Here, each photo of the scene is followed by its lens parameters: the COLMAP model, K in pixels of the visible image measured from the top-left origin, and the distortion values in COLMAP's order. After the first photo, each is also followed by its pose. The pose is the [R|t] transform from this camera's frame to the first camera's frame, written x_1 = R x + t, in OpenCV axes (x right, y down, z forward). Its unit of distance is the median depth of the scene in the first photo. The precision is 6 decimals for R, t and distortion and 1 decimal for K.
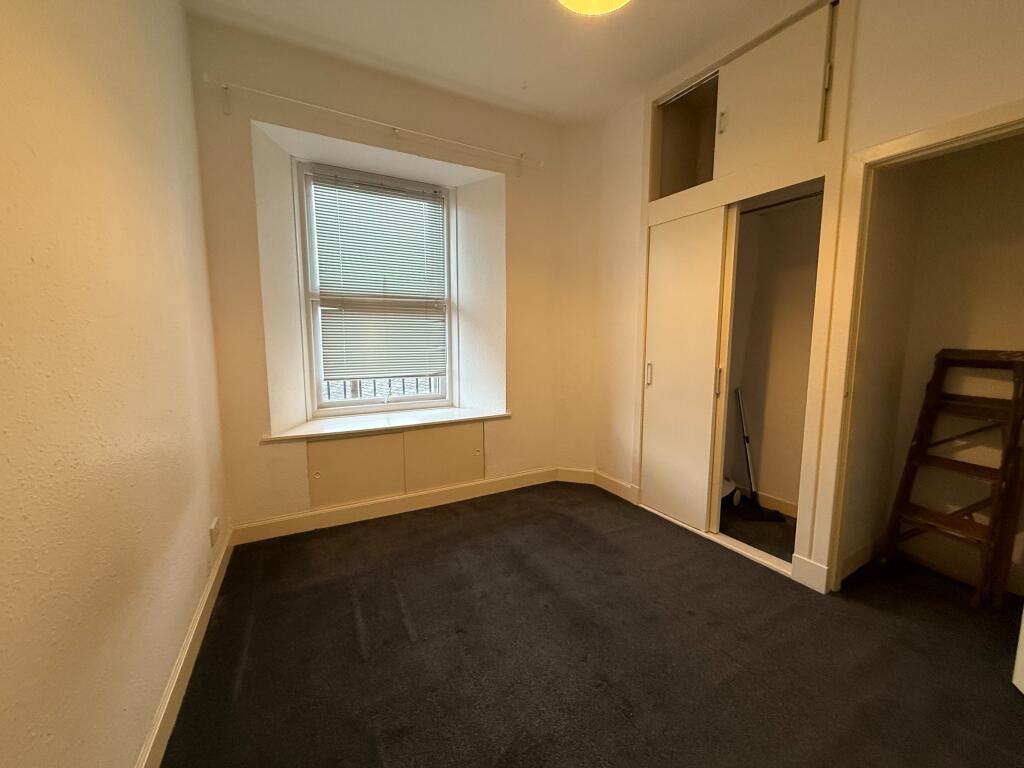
lens RADIAL K [[410.3, 0, 510.0], [0, 410.3, 382.5], [0, 0, 1]] dist [0.002656, 0.000342]
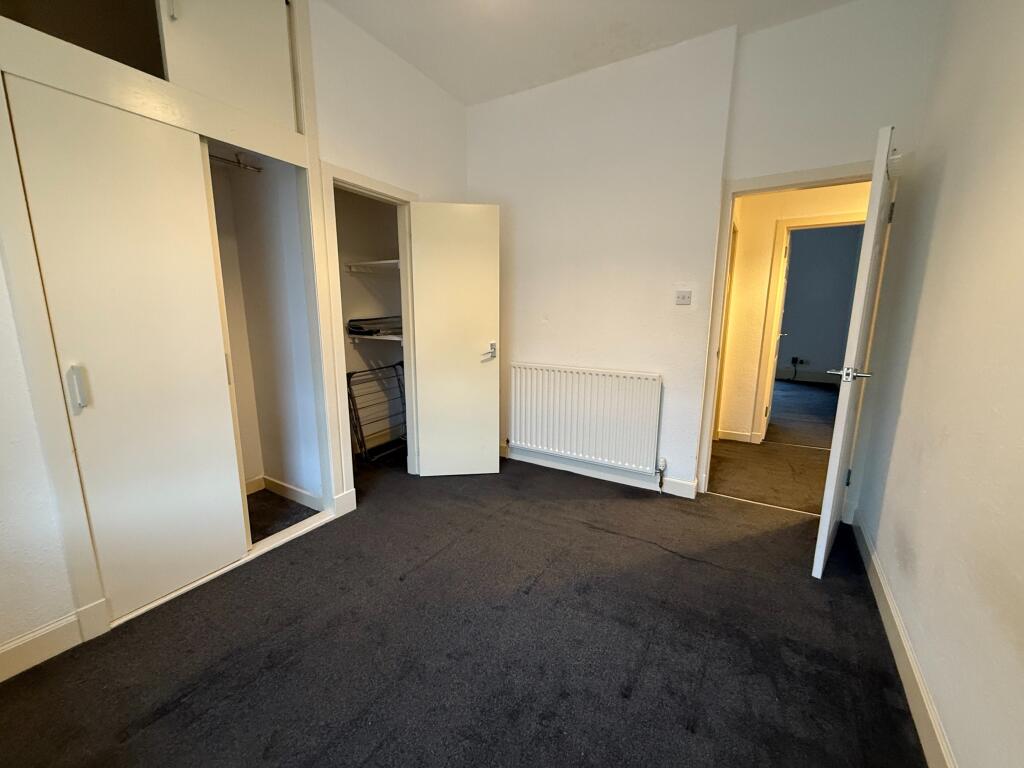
lens RADIAL K [[410.3, 0, 510.0], [0, 410.3, 382.5], [0, 0, 1]] dist [0.002656, 0.000342]
pose [[-0.492973, -0.159785, 0.855246, -0.358963], [0.088992, 0.968575, 0.232254, -0.093340], [-0.865481, 0.190605, -0.463262, 0.730871]]
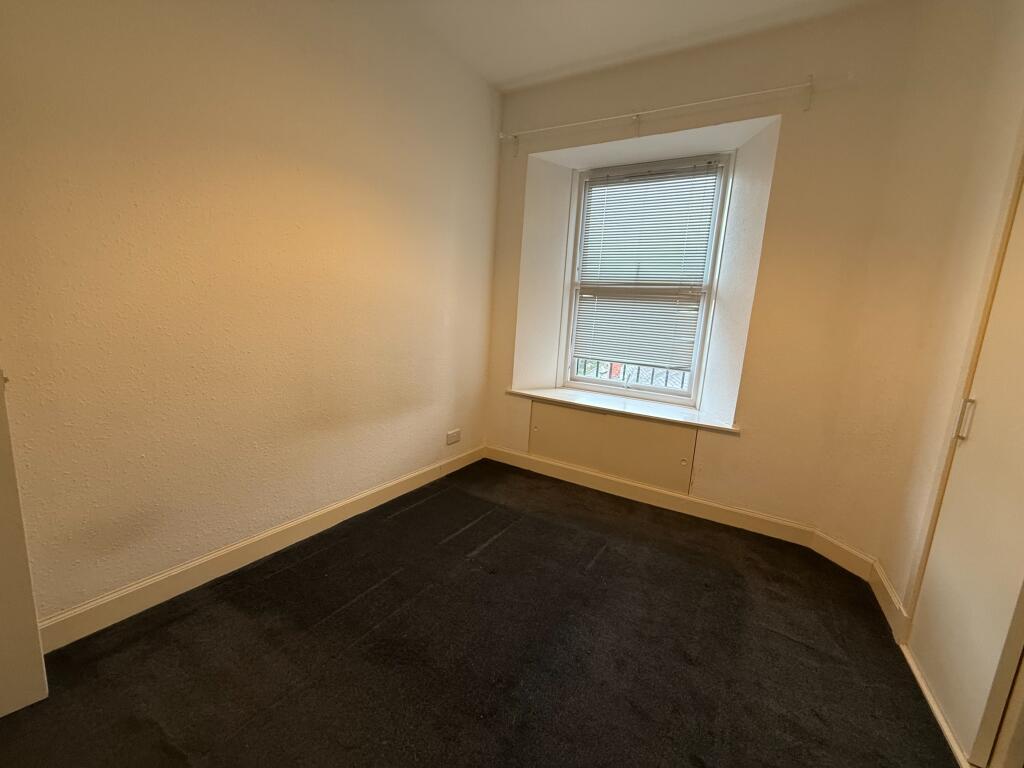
lens RADIAL K [[410.3, 0, 510.0], [0, 410.3, 382.5], [0, 0, 1]] dist [0.002656, 0.000342]
pose [[0.513366, 0.174029, -0.840339, 0.448695], [-0.158868, 0.981569, 0.106224, -0.029279], [0.843336, 0.078972, 0.531552, 0.221826]]
